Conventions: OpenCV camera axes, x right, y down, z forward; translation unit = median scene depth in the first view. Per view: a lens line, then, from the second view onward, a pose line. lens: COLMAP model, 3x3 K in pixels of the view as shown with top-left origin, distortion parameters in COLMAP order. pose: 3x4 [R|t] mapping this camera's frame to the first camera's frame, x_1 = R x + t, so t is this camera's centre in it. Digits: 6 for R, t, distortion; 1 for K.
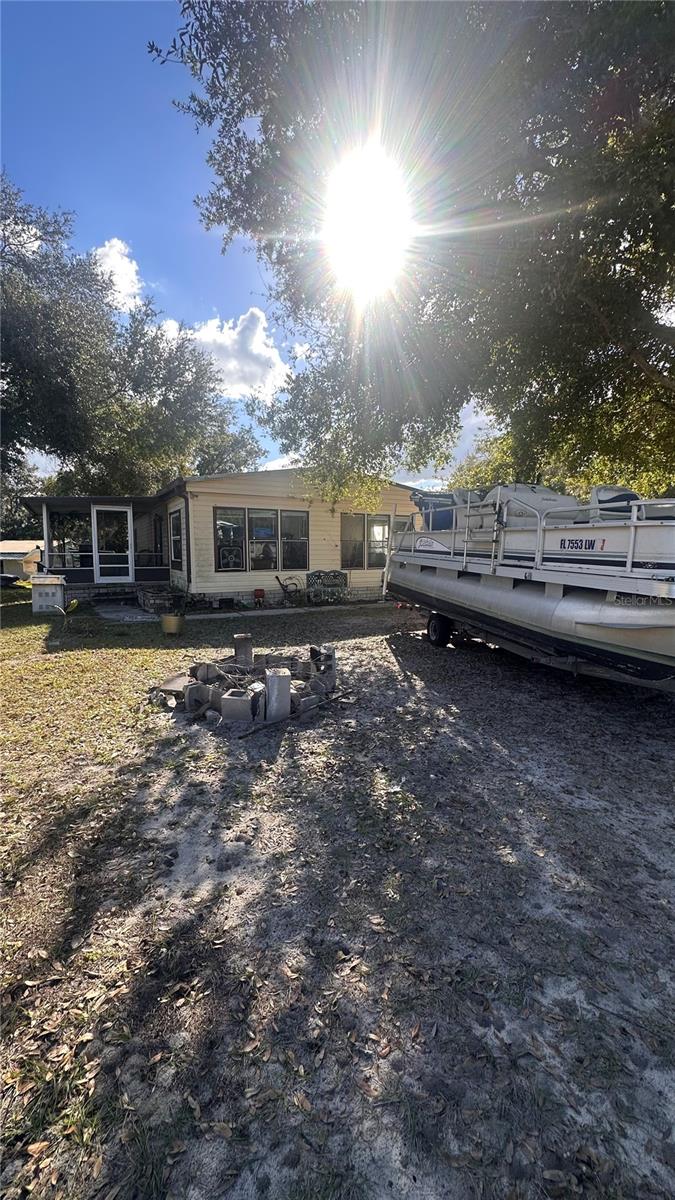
lens RADIAL K [[475.3, 0, 337.0], [0, 475.3, 600.1], [0, 0, 1]] dist [0.000822, 0.000530]
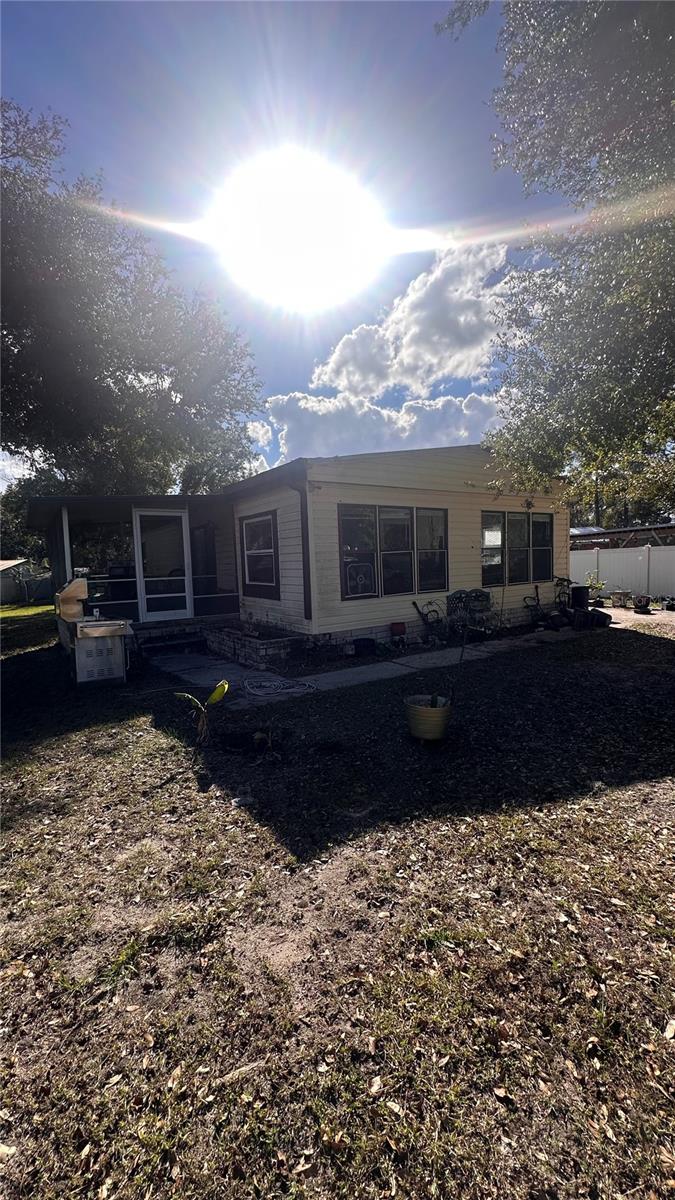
lens RADIAL K [[475.3, 0, 337.9], [0, 475.3, 601.6], [0, 0, 1]] dist [0.000822, 0.000530]
pose [[0.995029, -0.043454, 0.089609, -0.298397], [0.044748, 0.998920, -0.012480, -0.045924], [-0.088970, 0.016428, 0.995899, 0.305742]]
